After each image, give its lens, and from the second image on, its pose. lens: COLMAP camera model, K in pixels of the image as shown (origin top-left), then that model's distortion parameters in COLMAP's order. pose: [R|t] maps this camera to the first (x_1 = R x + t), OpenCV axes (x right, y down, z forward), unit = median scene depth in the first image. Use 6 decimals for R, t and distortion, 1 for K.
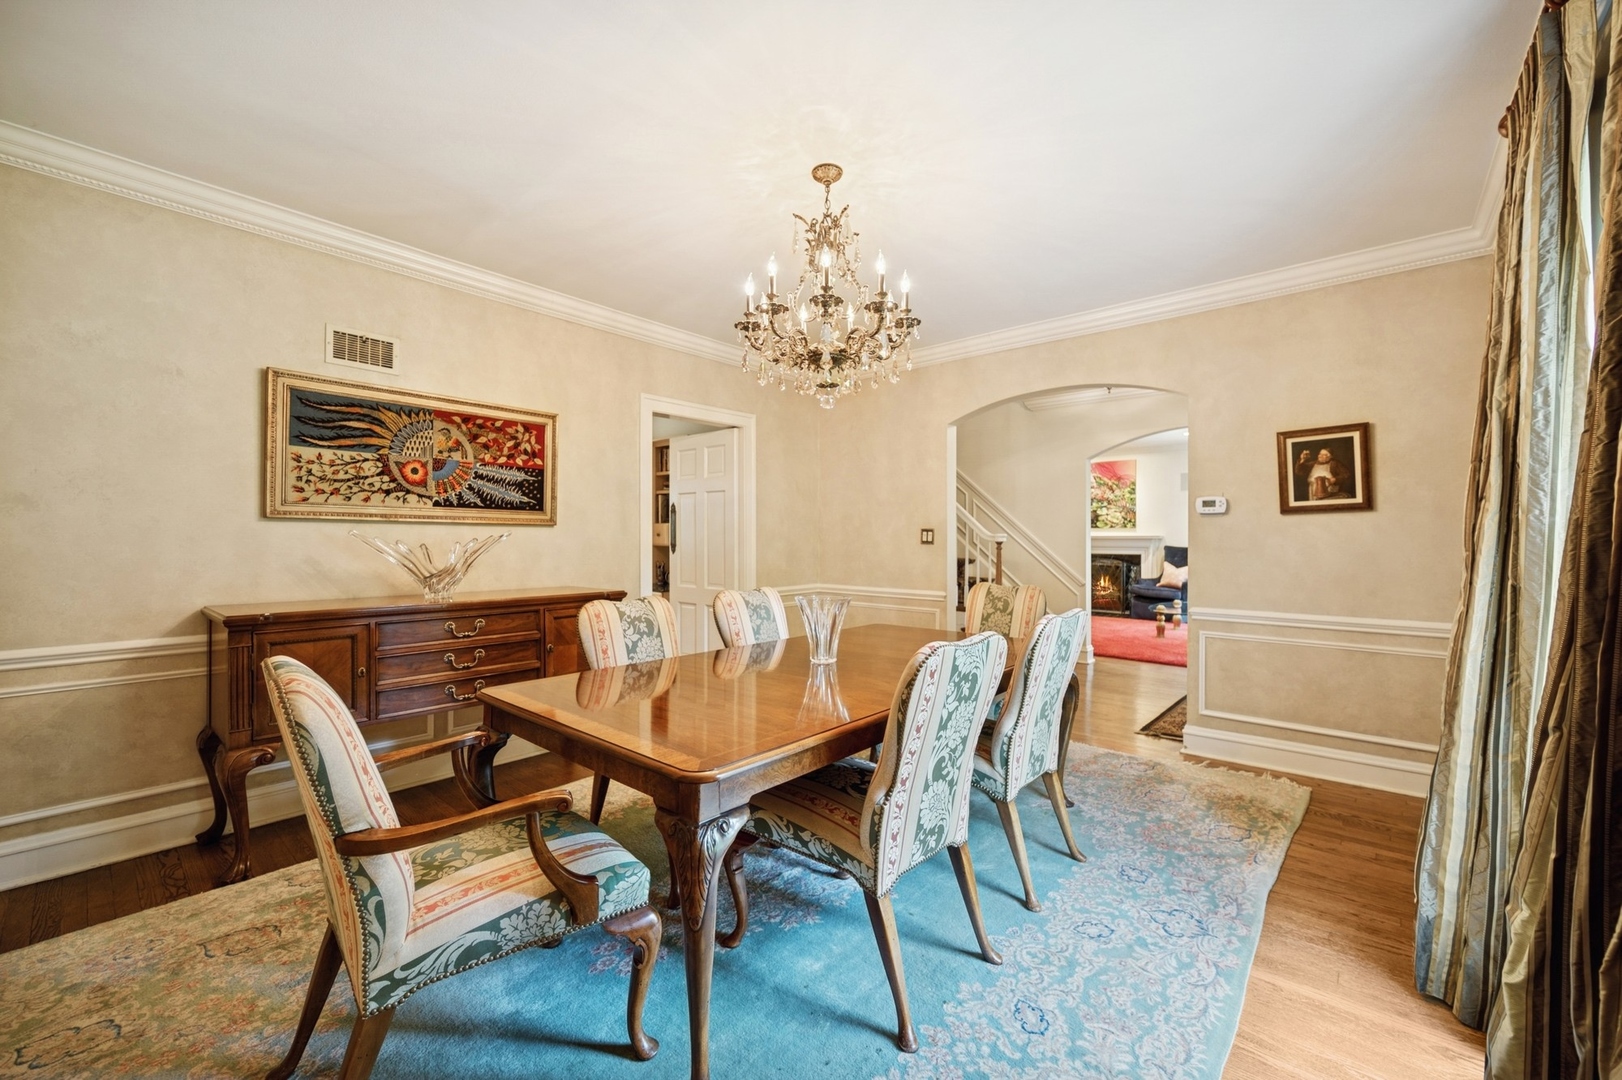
lens RADIAL K [[647.9, 0, 815.8], [0, 647.9, 548.6], [0, 0, 1]] dist [-0.001788, -0.000226]
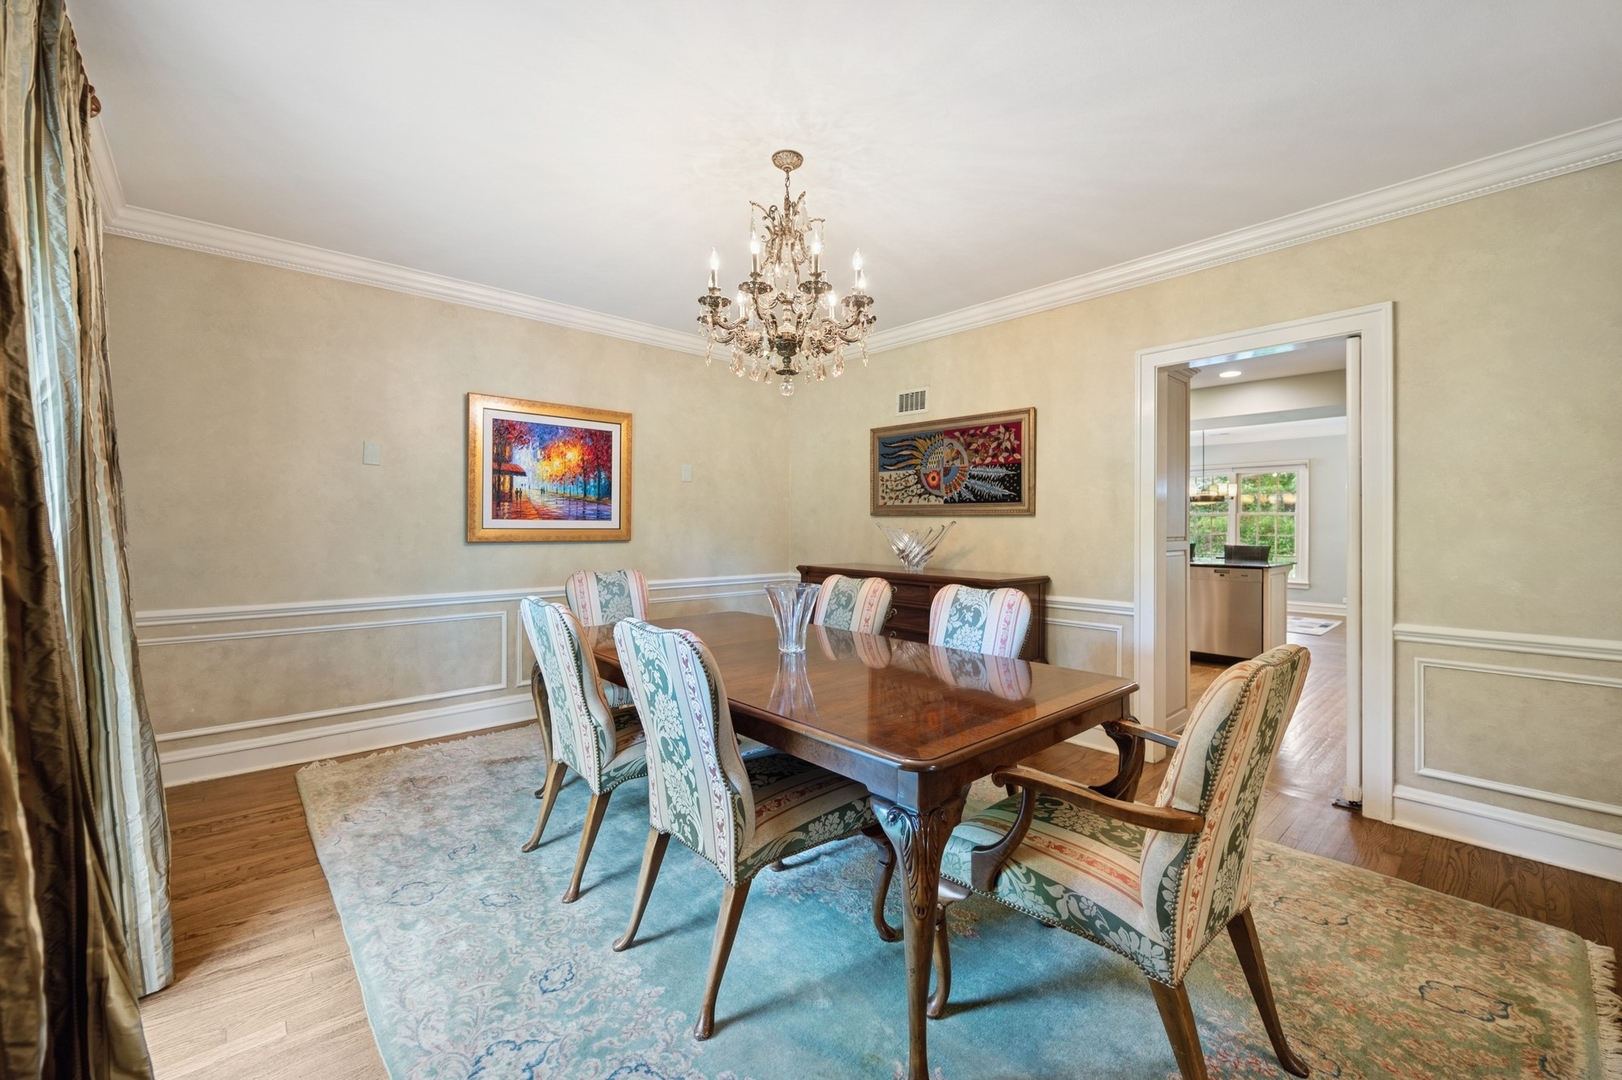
lens RADIAL K [[647.9, 0, 815.2], [0, 647.9, 540.7], [0, 0, 1]] dist [-0.001788, -0.000226]
pose [[-0.115049, 0.015717, -0.993236, 0.731340], [-0.022854, 0.999568, 0.018465, -0.006983], [0.993097, 0.024823, -0.114640, 0.856139]]
